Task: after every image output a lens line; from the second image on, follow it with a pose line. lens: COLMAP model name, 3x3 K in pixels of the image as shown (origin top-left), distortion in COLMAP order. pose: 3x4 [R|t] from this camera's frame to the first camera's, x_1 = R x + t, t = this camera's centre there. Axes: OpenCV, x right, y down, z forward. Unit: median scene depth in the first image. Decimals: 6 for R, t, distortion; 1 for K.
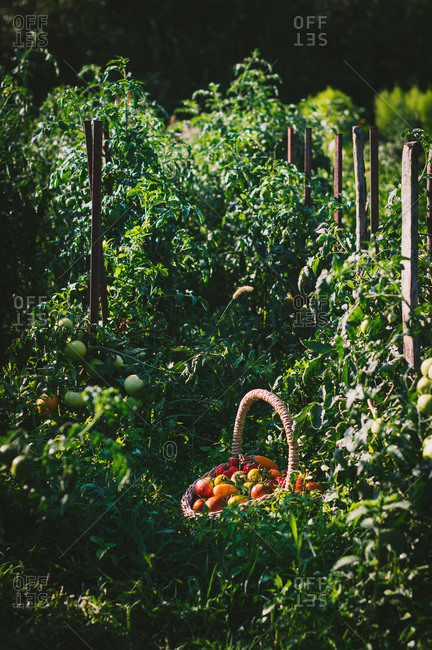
lens RADIAL K [[1511.1, 0, 216.0], [0, 1511.1, 325.0], [0, 0, 1]] dist [0.011900, 0.008374]
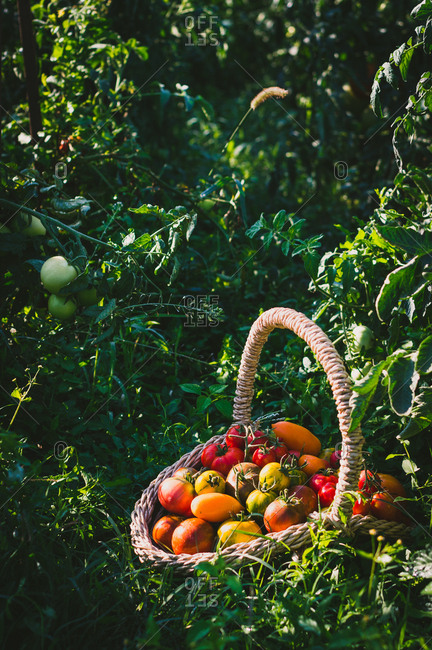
lens RADIAL K [[1511.1, 0, 216.0], [0, 1511.1, 325.0], [0, 0, 1]] dist [0.011900, 0.008374]
pose [[0.999217, 0.028046, -0.027898, 0.018163], [-0.023034, 0.985843, 0.166084, -0.034947], [0.032161, -0.165311, 0.985717, 0.477717]]
